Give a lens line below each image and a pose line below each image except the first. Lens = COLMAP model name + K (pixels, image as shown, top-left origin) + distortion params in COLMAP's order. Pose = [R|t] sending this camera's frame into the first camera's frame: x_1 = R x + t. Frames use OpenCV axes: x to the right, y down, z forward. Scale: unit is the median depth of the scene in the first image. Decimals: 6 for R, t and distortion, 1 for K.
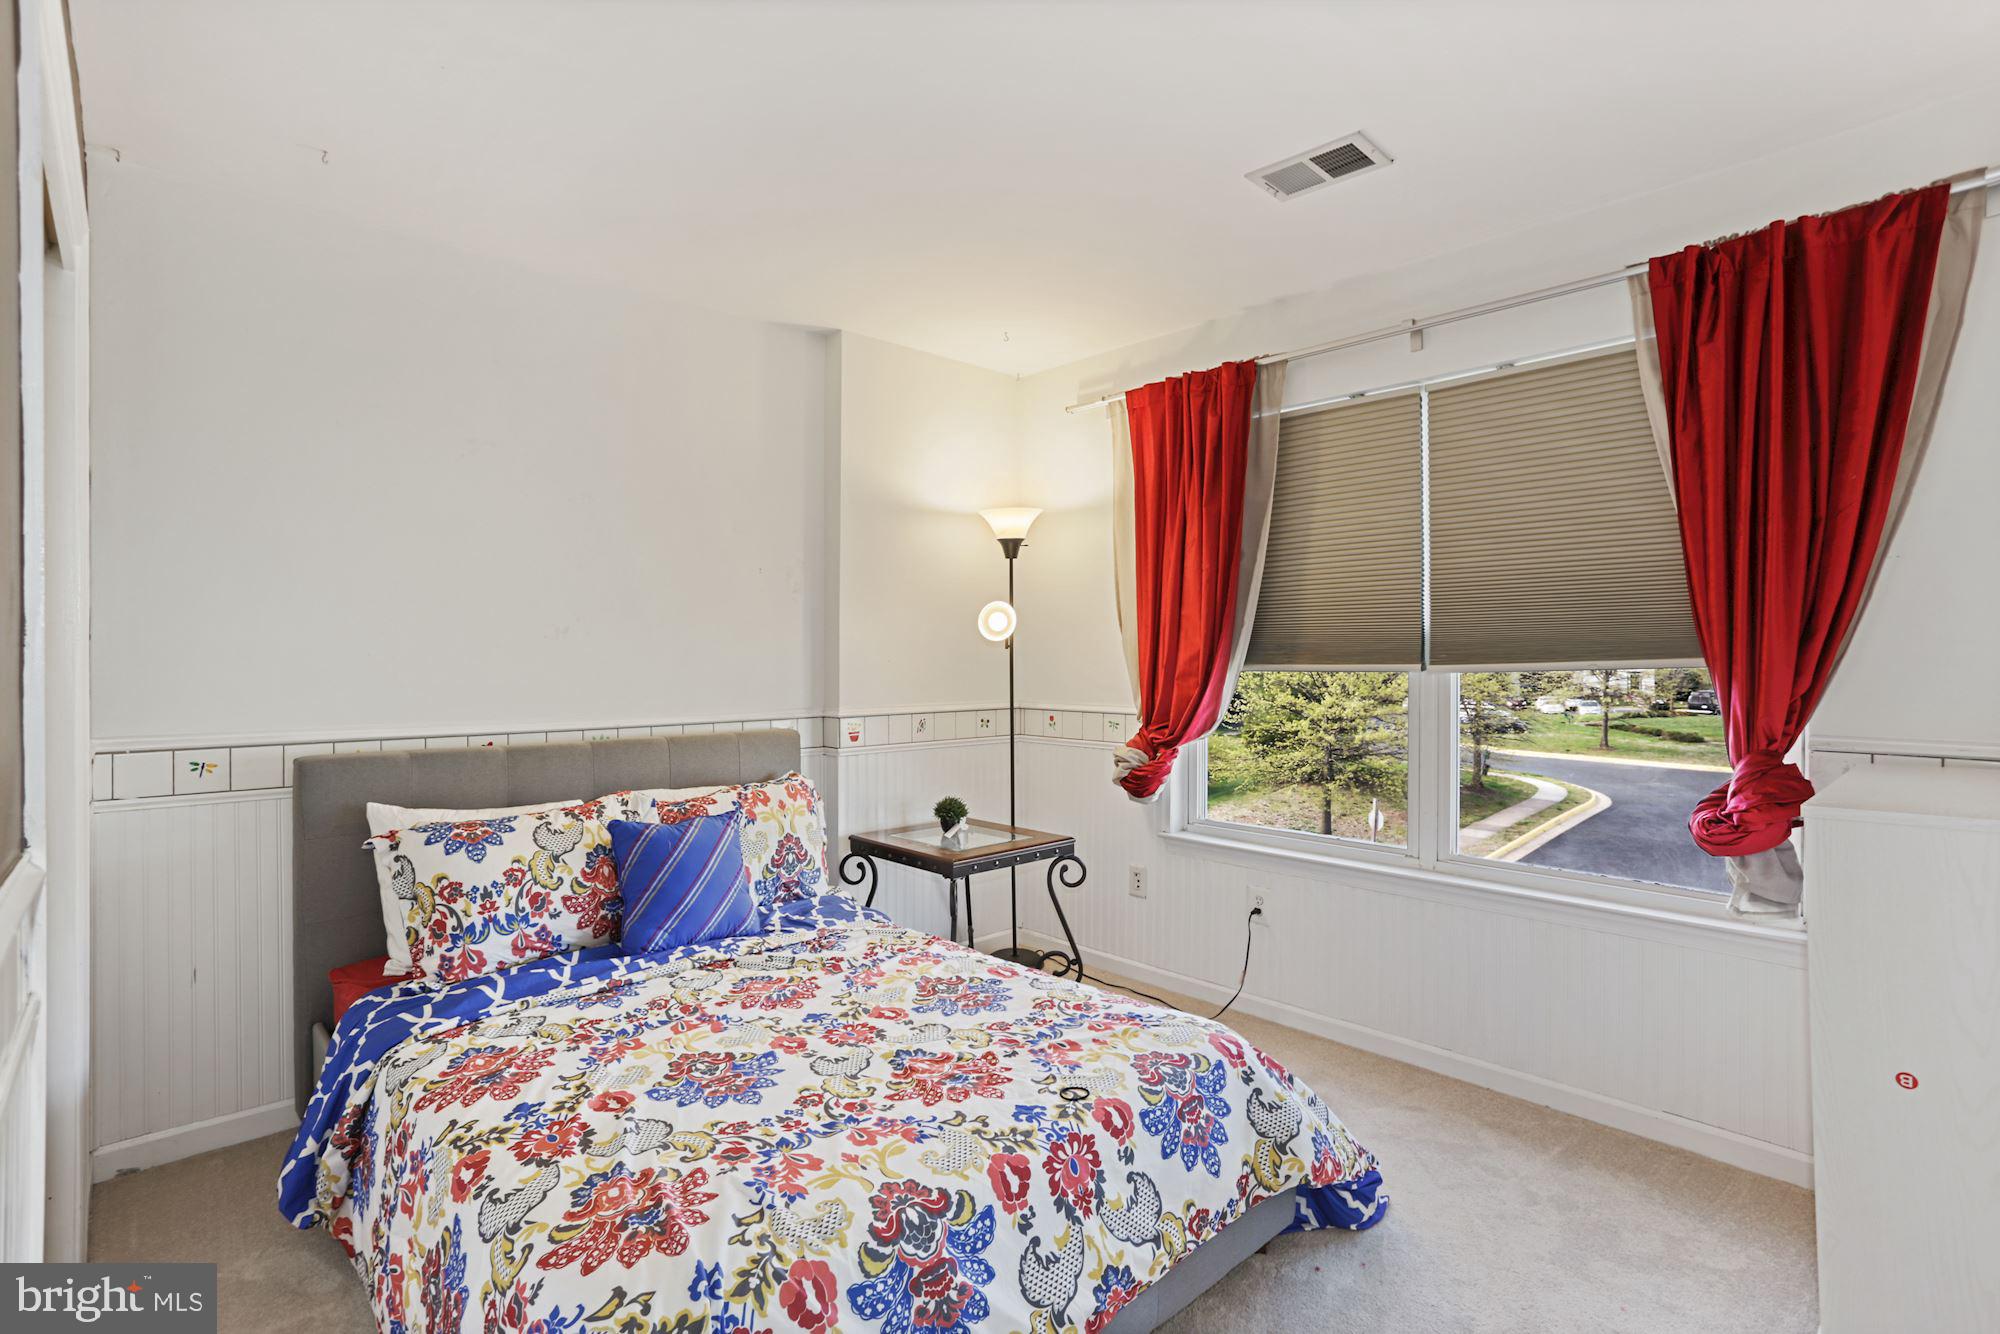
lens RADIAL K [[971.7, 0, 983.5], [0, 971.7, 660.0], [0, 0, 1]] dist [-0.057526, 0.026249]
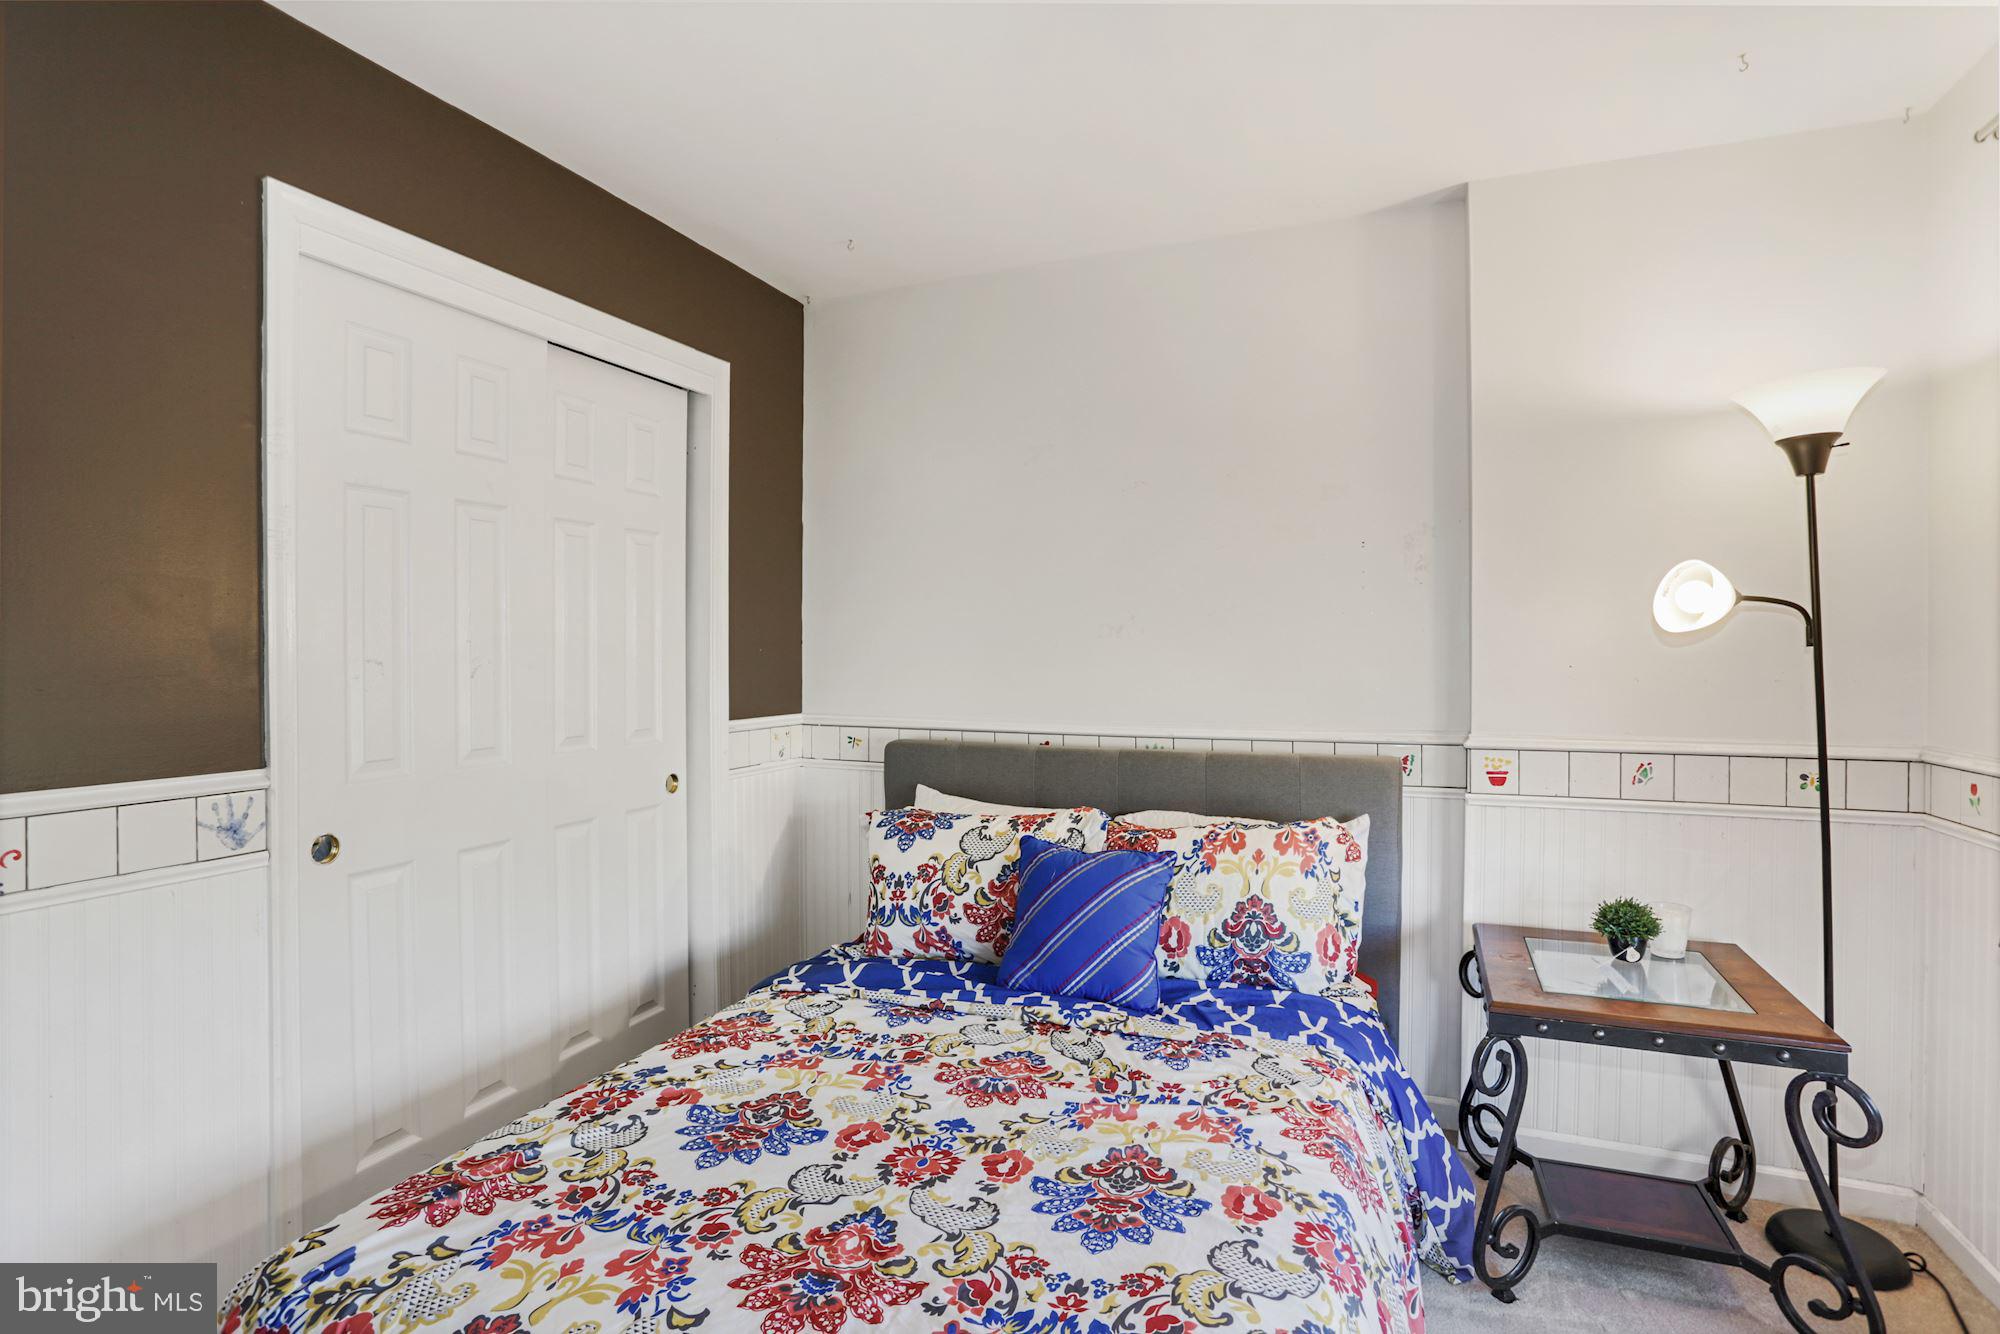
lens RADIAL K [[971.7, 0, 995.0], [0, 971.7, 648.6], [0, 0, 1]] dist [-0.057526, 0.026249]
pose [[0.423833, -0.000670, -0.905740, 0.485462], [-0.002179, 0.999996, -0.001760, -0.013448], [0.905738, 0.002720, 0.423829, 0.620802]]
